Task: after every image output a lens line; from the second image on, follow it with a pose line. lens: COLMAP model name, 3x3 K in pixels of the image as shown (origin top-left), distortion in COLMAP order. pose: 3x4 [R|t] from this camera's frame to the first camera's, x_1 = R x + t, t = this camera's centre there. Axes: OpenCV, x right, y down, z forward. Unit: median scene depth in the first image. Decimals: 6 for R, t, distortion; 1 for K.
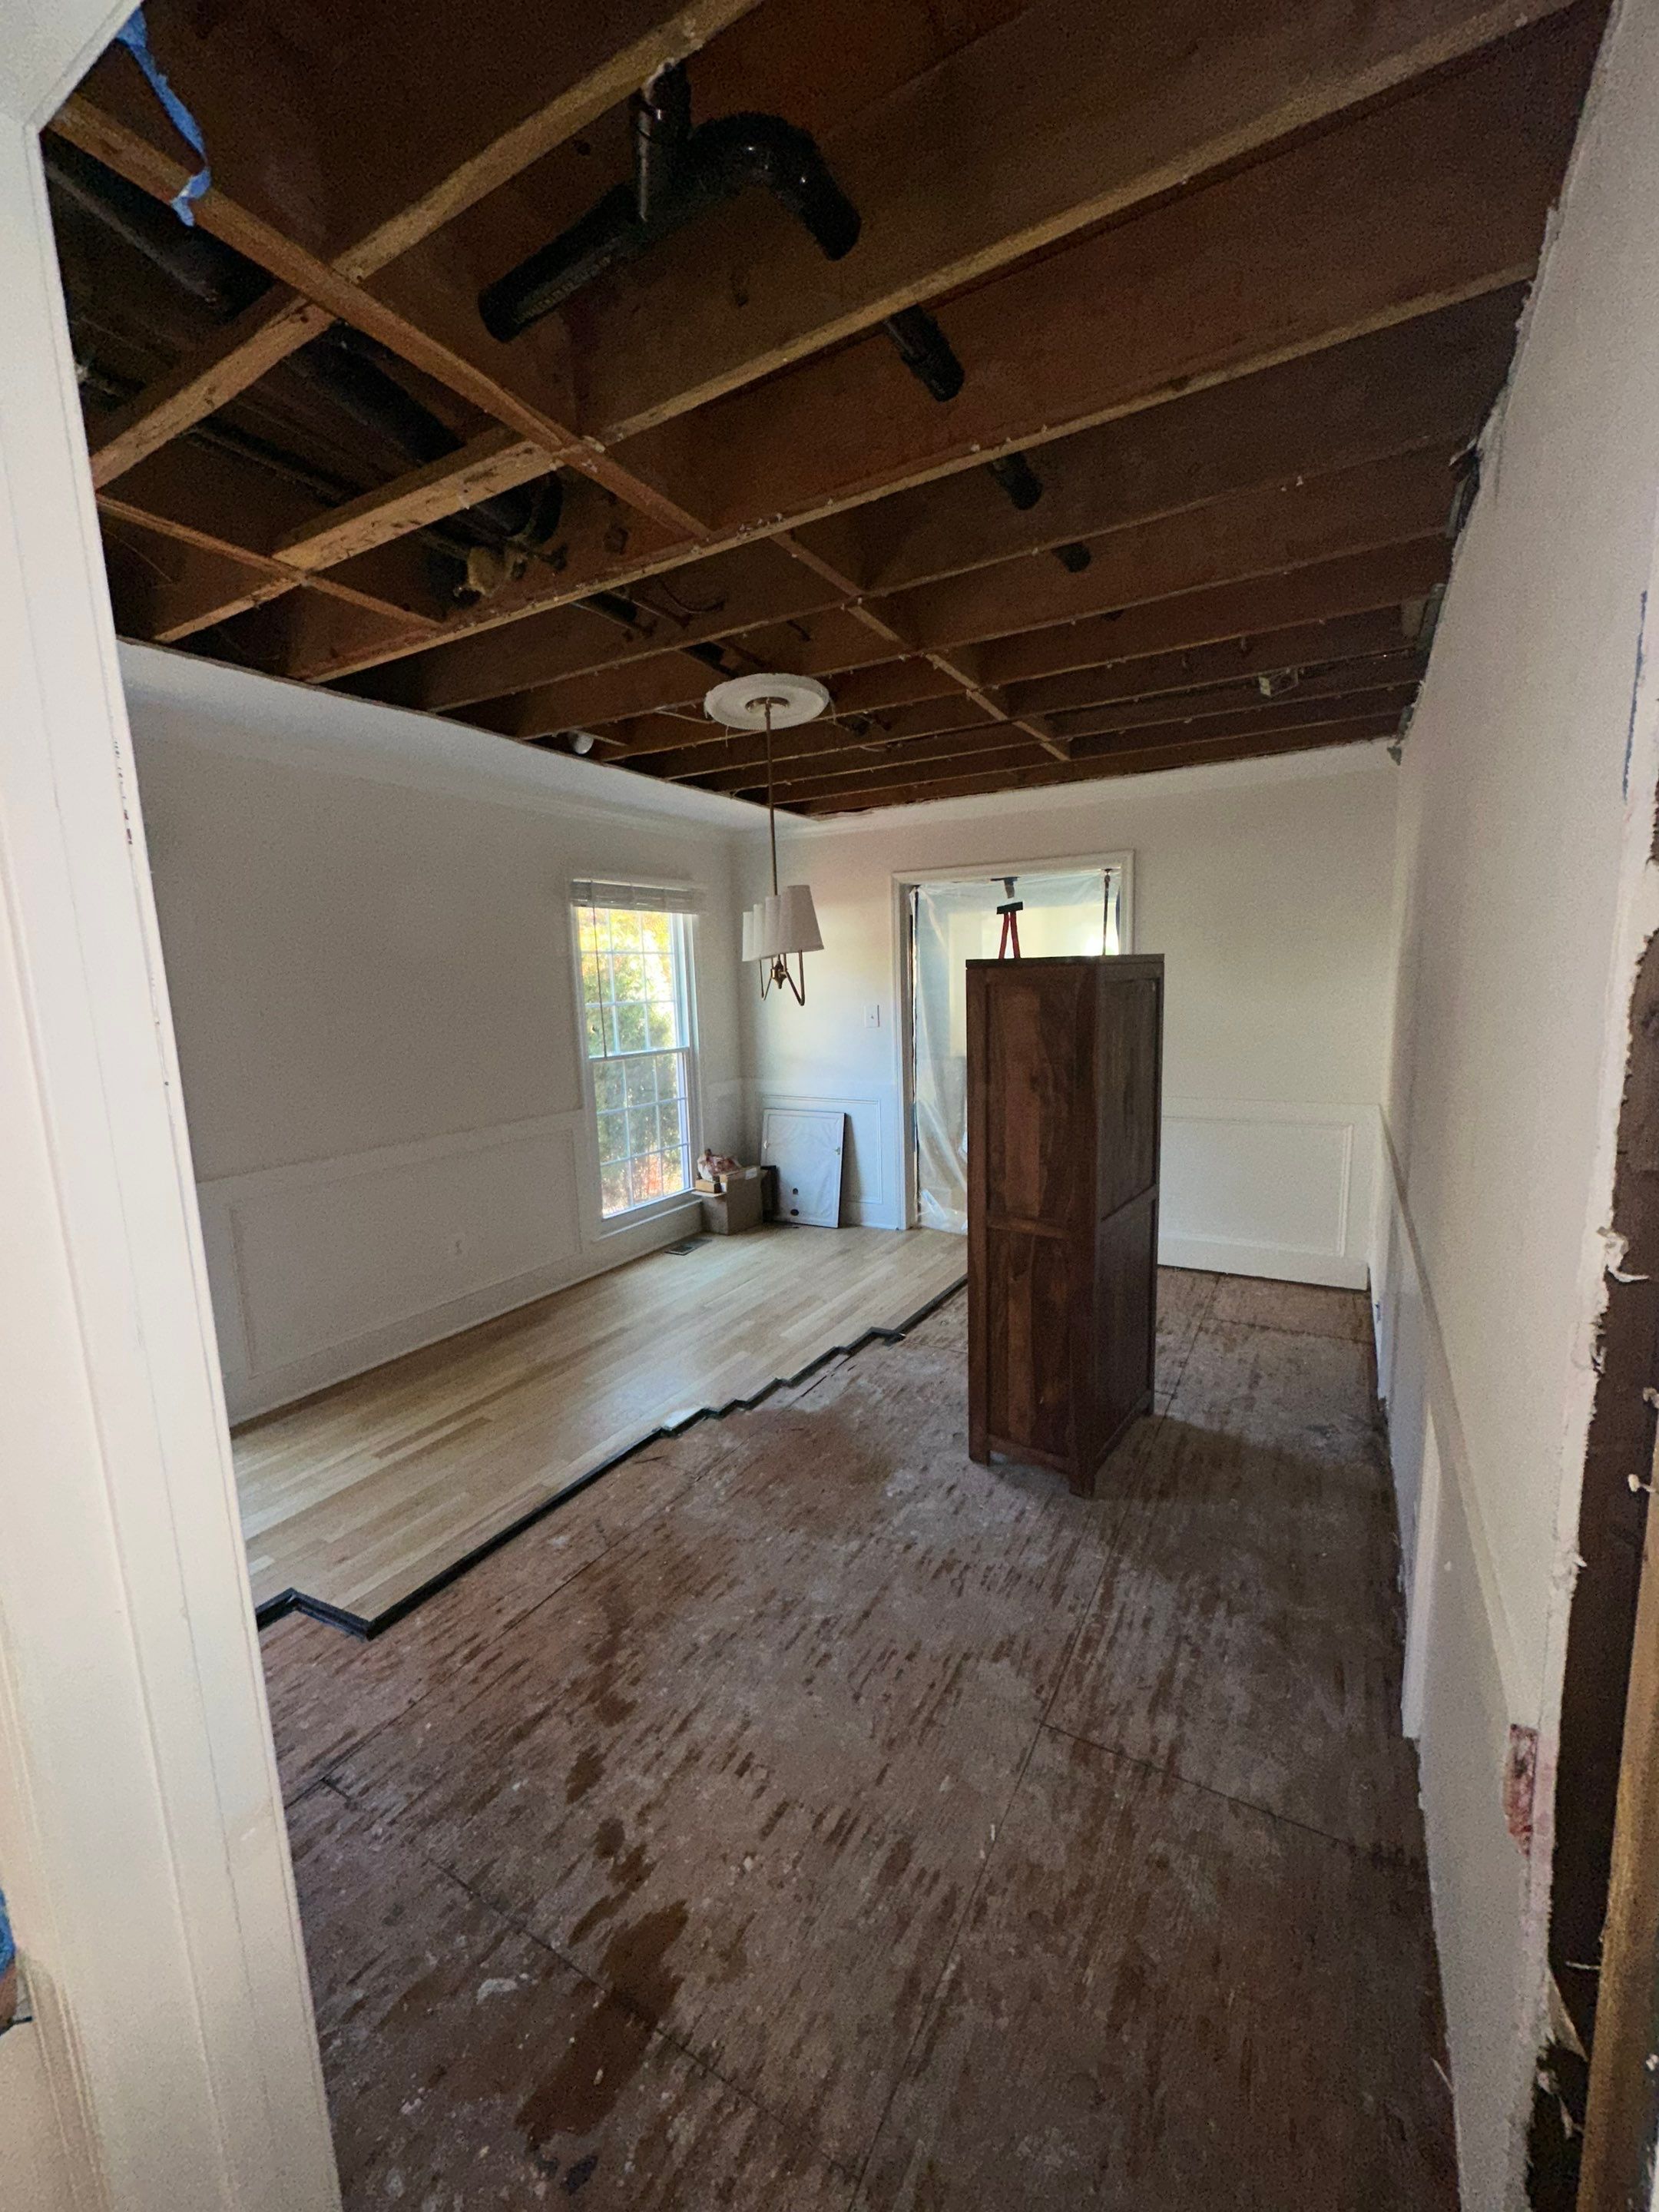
lens RADIAL K [[881.8, 0, 832.4], [0, 881.8, 1109.0], [0, 0, 1]] dist [-0.002035, 0.000517]
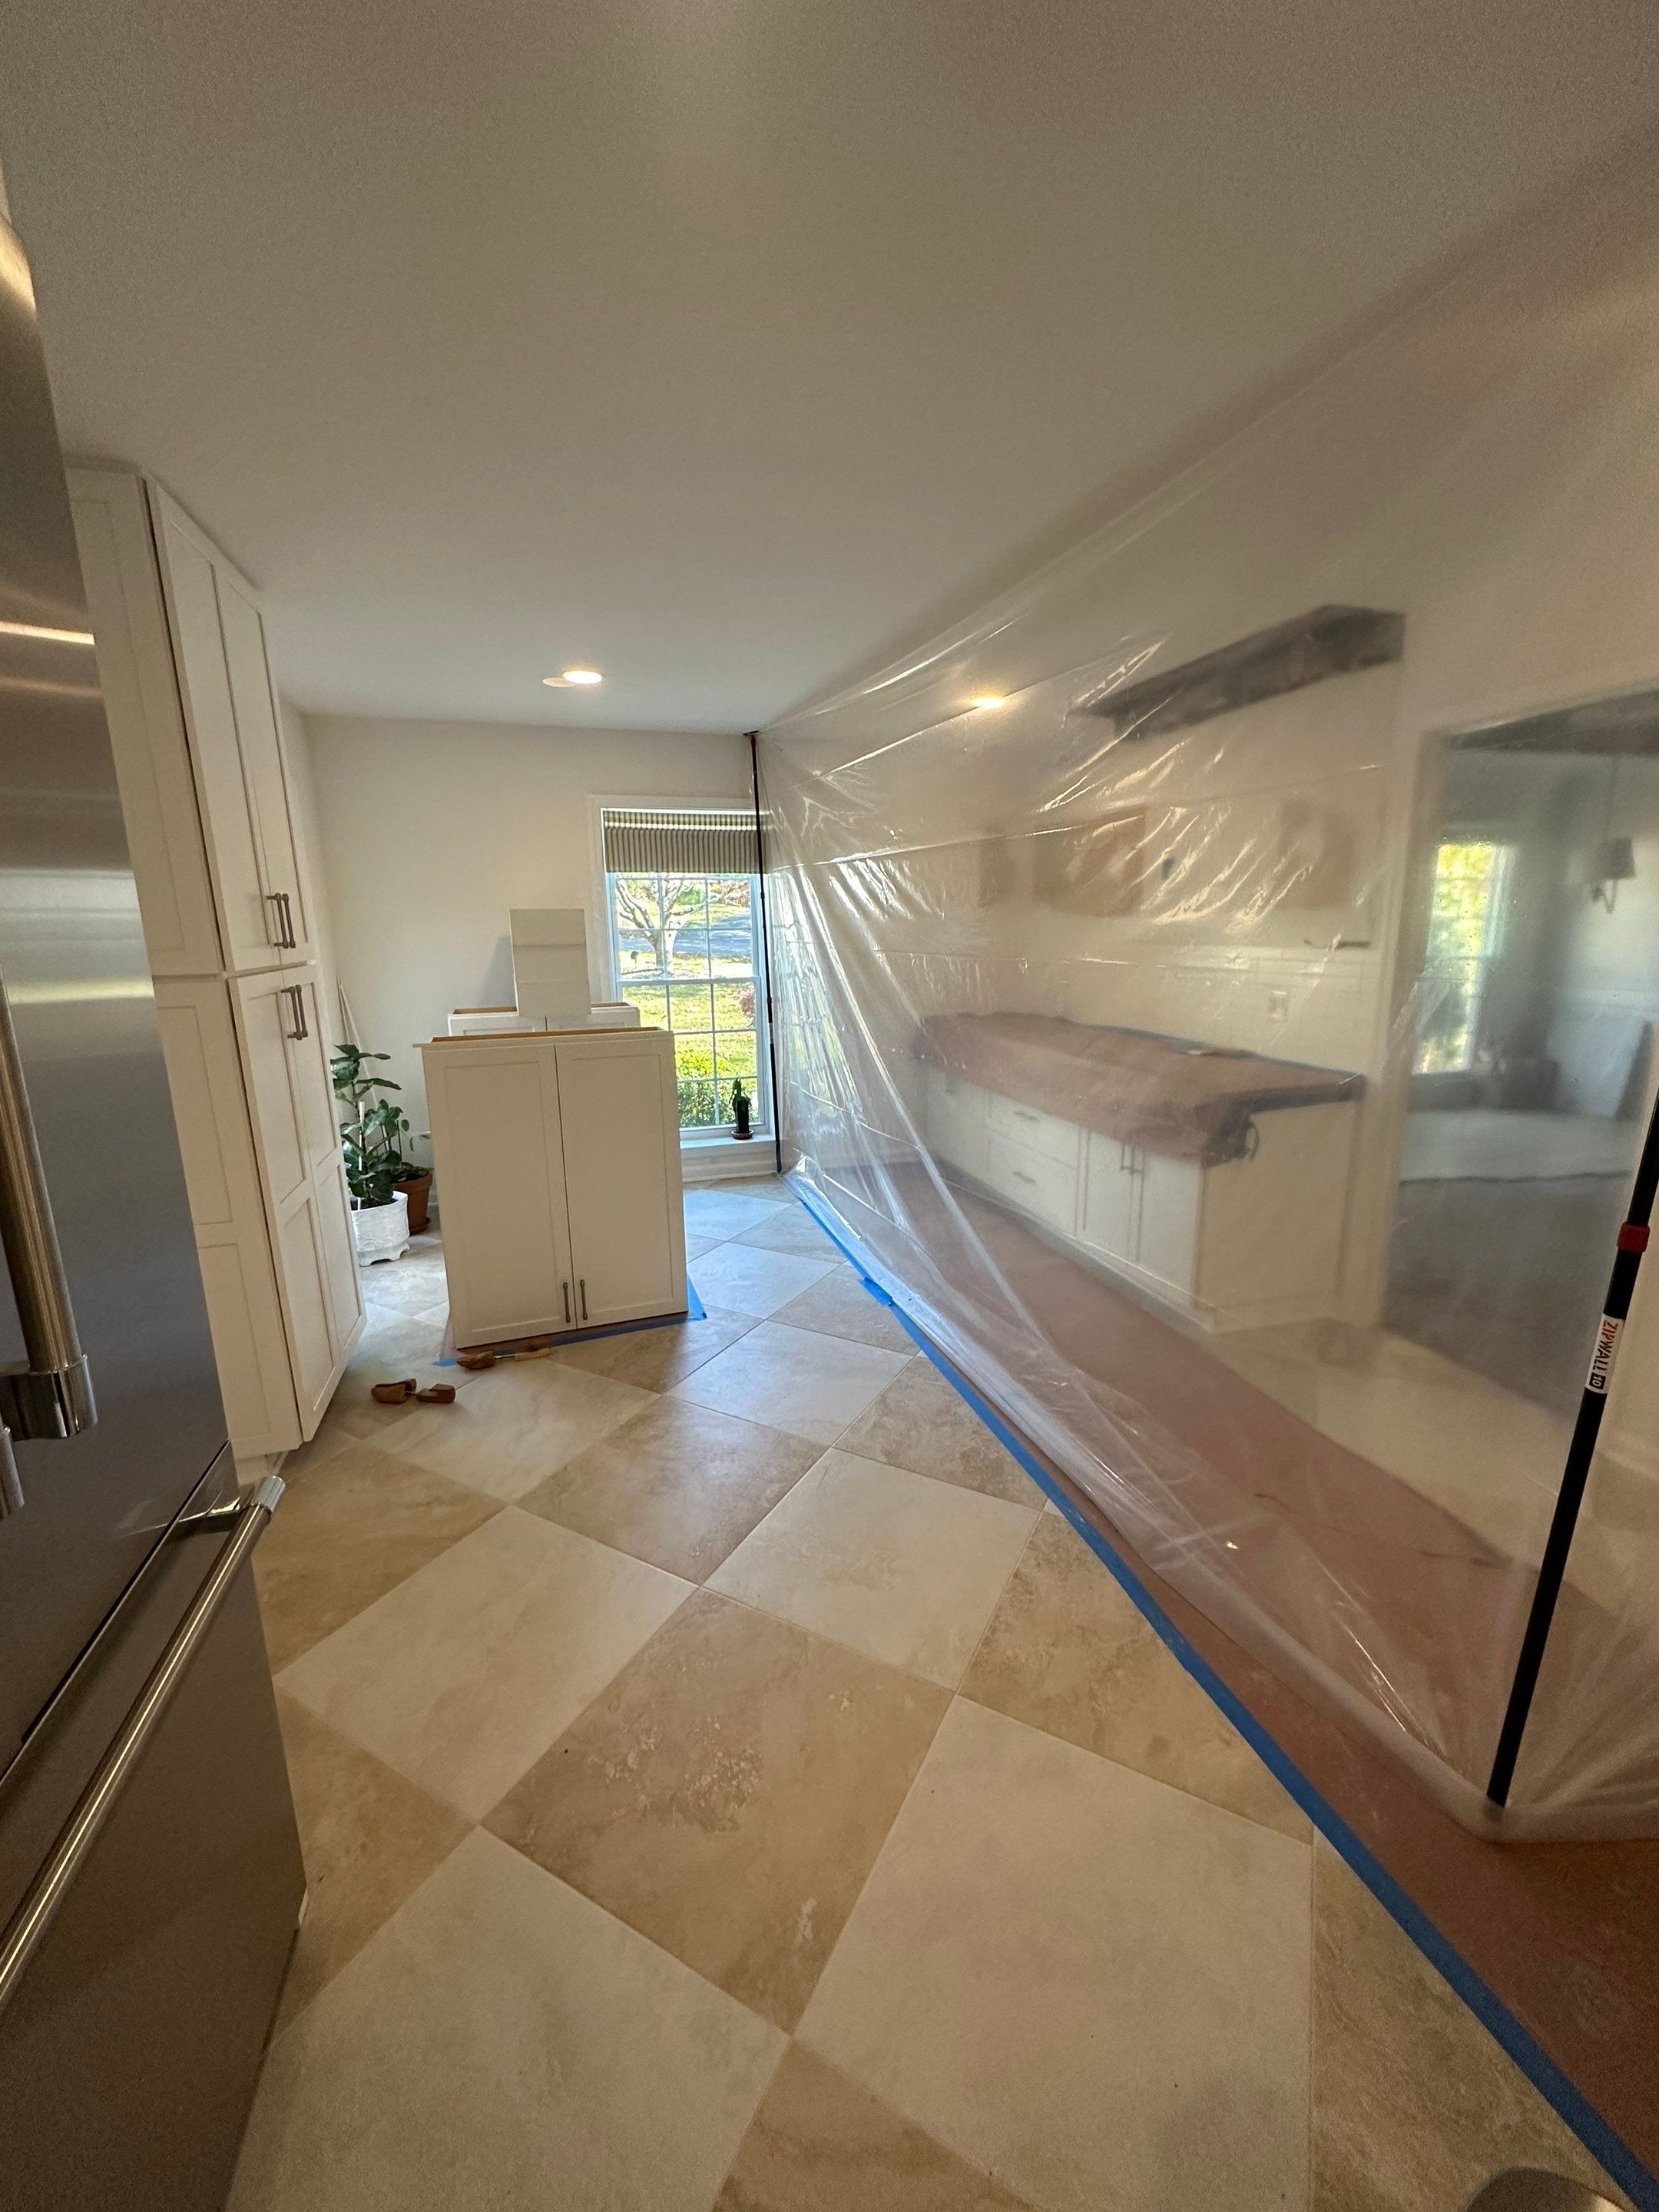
lens RADIAL K [[881.8, 0, 831.9], [0, 881.8, 1122.7], [0, 0, 1]] dist [-0.002035, 0.000517]
pose [[0.723815, 0.172121, -0.668181, 0.065879], [-0.107063, 0.984675, 0.137671, 0.162295], [0.681637, -0.028111, 0.731150, -0.986688]]
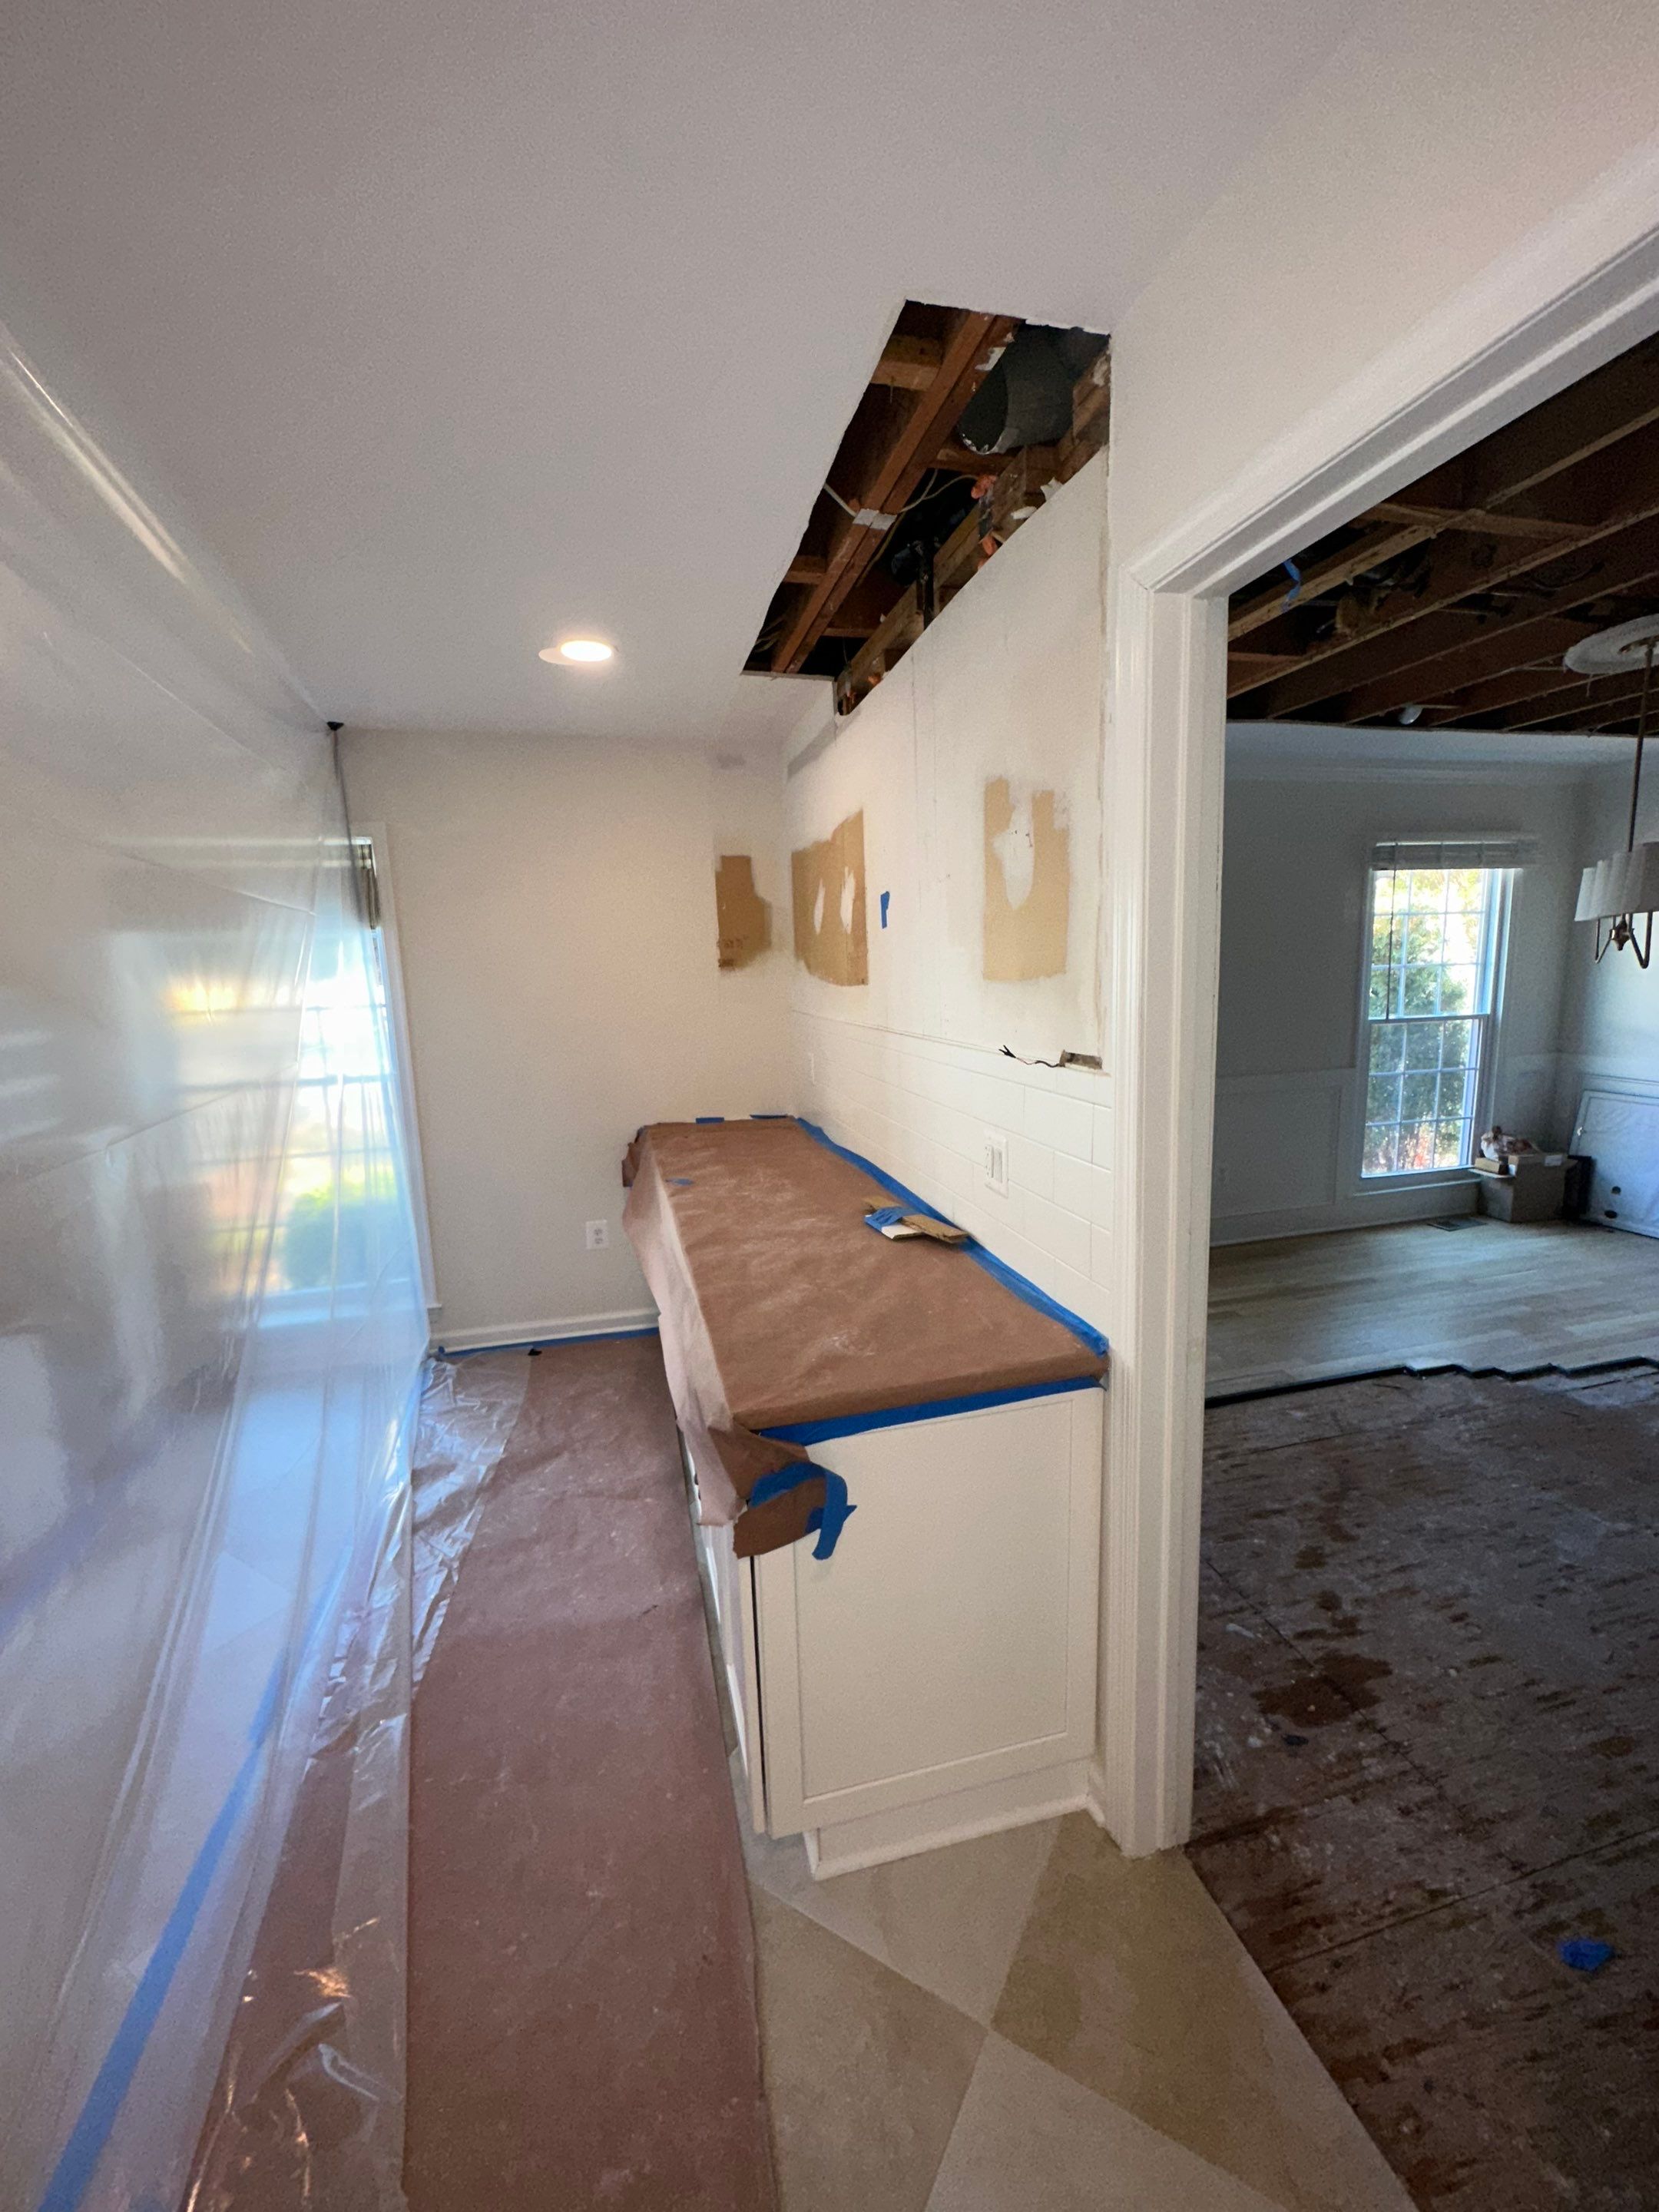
lens RADIAL K [[881.8, 0, 831.7], [0, 881.8, 1110.8], [0, 0, 1]] dist [-0.002035, 0.000517]
pose [[0.698107, 0.121926, -0.705535, 0.036198], [-0.091499, 0.992507, 0.080983, 0.033236], [0.710123, 0.008021, 0.704032, -0.248344]]
